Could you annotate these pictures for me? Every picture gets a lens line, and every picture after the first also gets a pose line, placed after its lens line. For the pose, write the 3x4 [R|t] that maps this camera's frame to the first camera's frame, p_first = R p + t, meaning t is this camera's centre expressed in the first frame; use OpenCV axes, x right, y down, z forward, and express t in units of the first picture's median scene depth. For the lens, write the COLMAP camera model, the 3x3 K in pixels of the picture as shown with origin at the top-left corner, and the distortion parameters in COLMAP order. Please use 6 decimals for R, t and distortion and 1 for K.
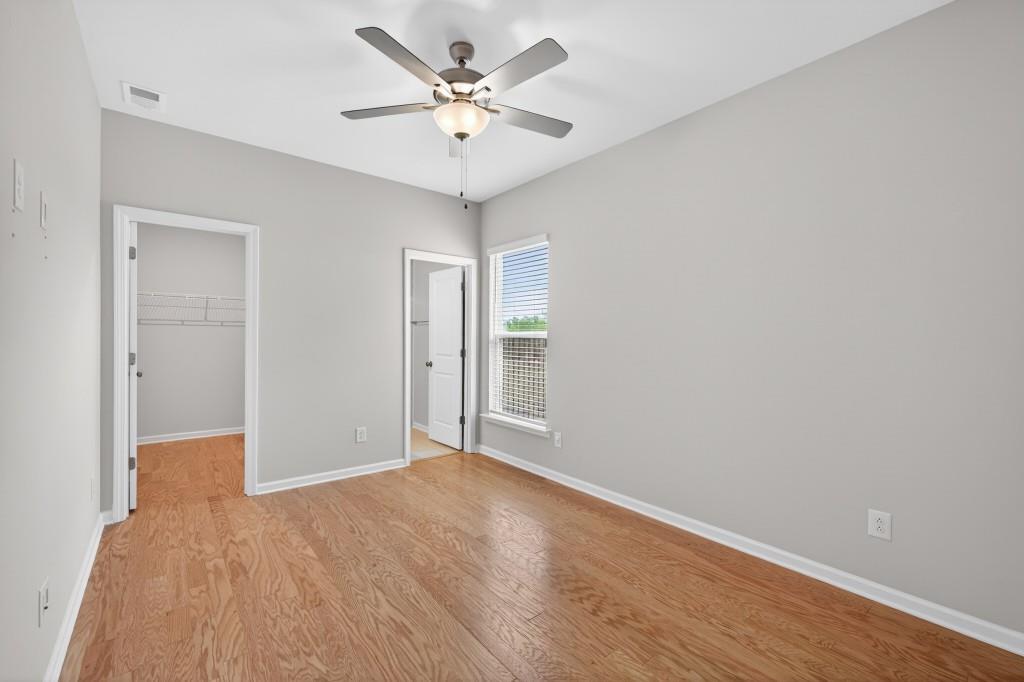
lens RADIAL K [[438.0, 0, 505.9], [0, 438.0, 340.1], [0, 0, 1]] dist [0.009847, 0.000367]
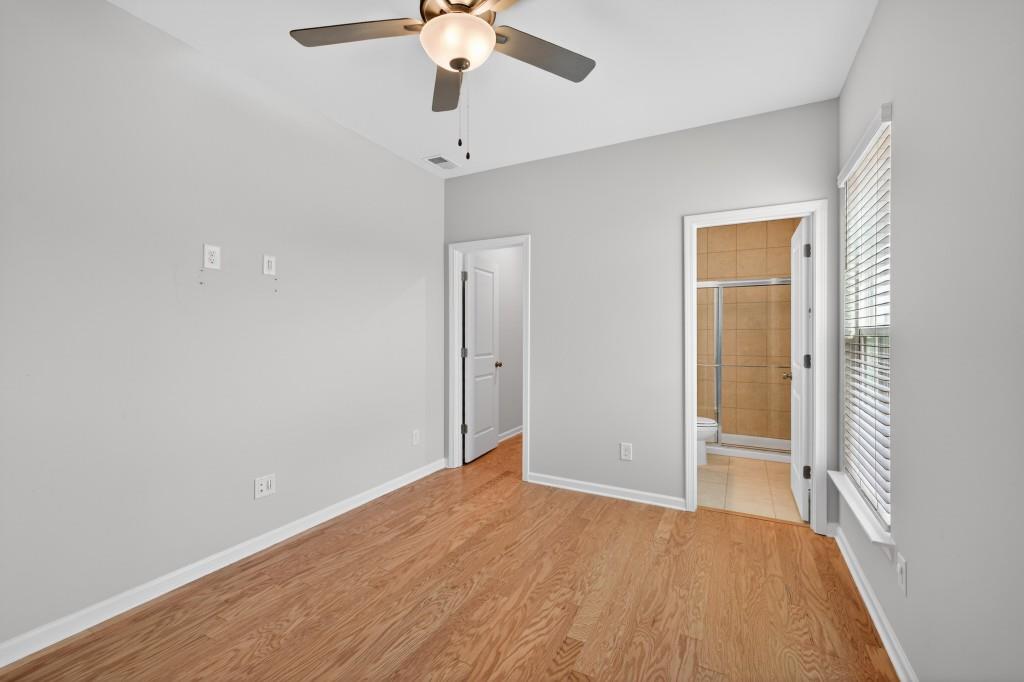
lens RADIAL K [[438.0, 0, 505.9], [0, 438.0, 337.3], [0, 0, 1]] dist [0.009847, 0.000367]
pose [[0.385380, -0.003363, -0.922752, 0.500962], [-0.000655, 0.999992, -0.003918, -0.000907], [0.922758, 0.002114, 0.385375, 0.641489]]
